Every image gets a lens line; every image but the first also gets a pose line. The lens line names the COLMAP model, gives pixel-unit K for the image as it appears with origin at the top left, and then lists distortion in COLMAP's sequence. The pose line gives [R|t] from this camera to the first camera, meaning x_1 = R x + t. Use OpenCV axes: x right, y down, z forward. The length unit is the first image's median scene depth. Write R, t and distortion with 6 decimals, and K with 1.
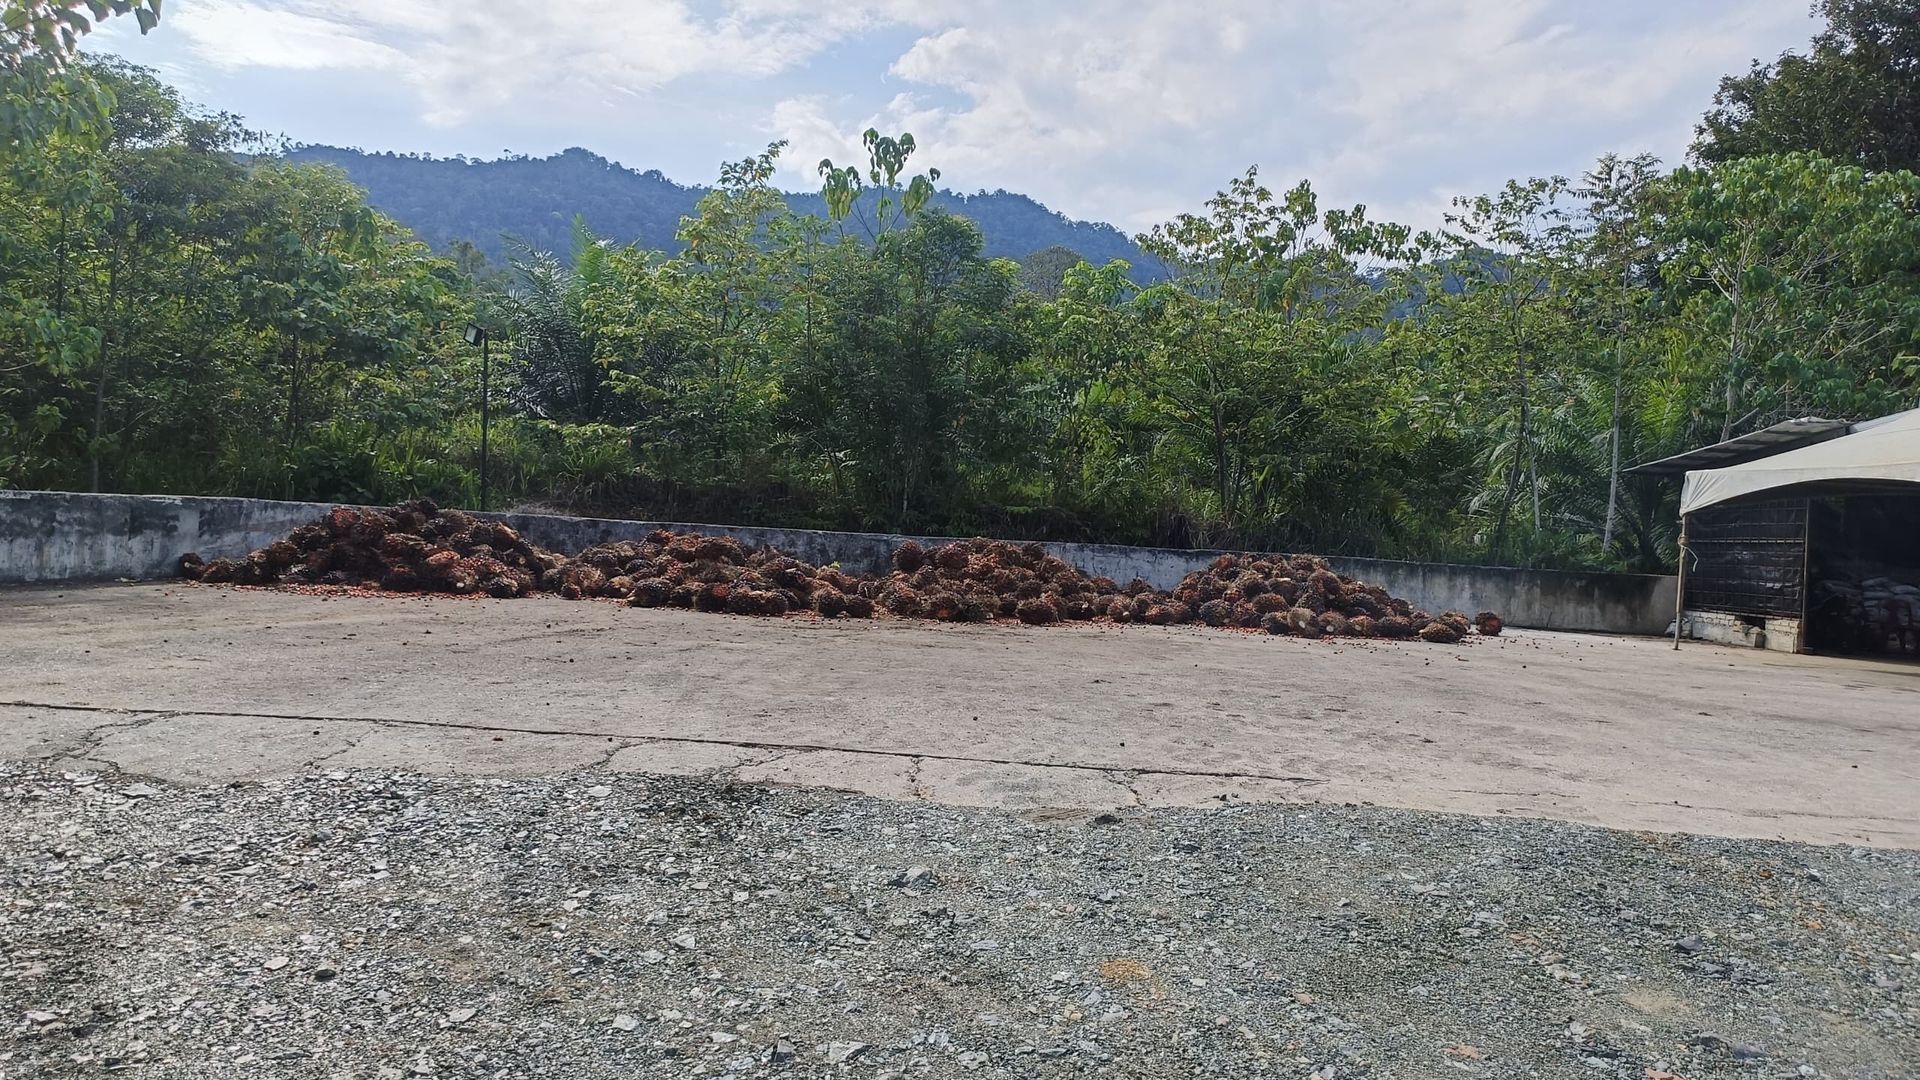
lens RADIAL K [[5044.3, 0, 960.0], [0, 5044.3, 540.0], [0, 0, 1]] dist [-0.156515, -0.686769]
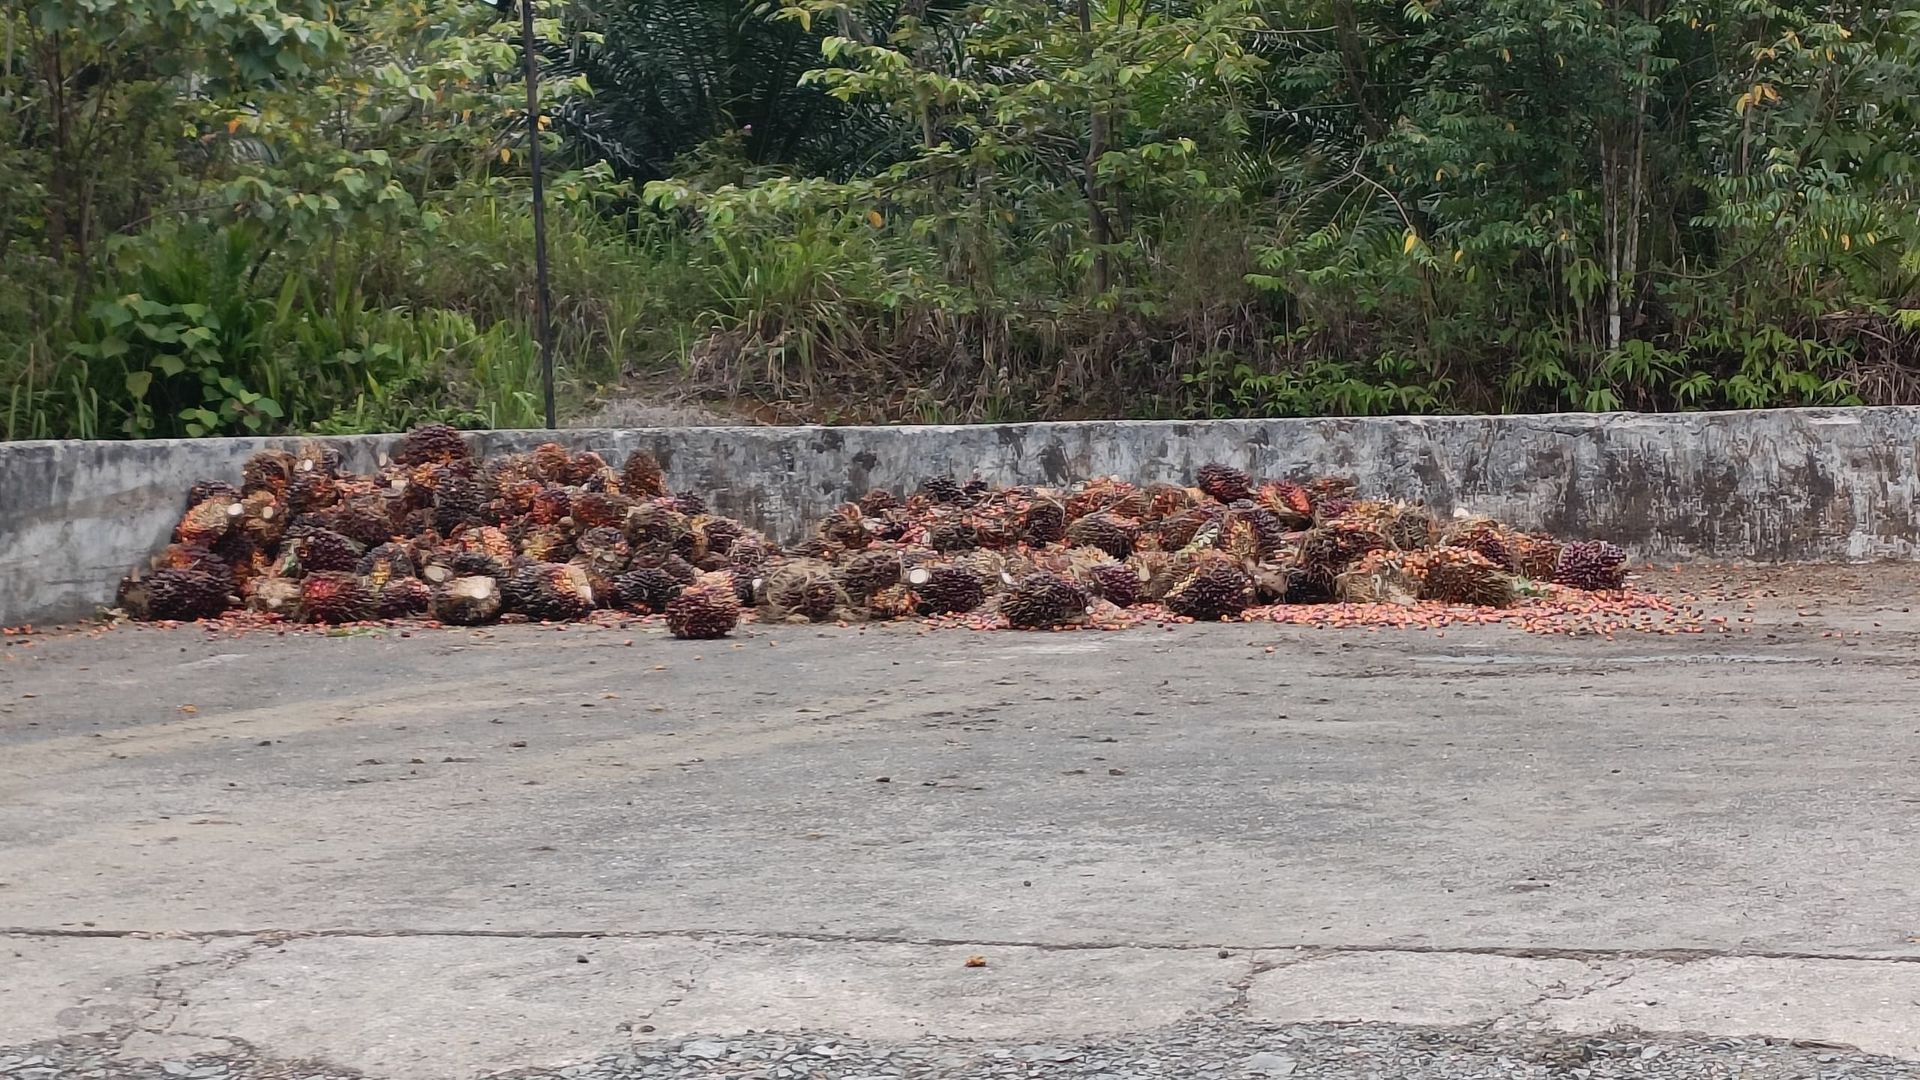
lens RADIAL K [[5044.3, 0, 960.0], [0, 5044.3, 540.0], [0, 0, 1]] dist [-0.156515, -0.686769]
pose [[0.921680, -0.066208, -0.382260, 0.084793], [0.060764, 0.997805, -0.026313, 0.015337], [0.383163, 0.001025, 0.923680, 0.644720]]
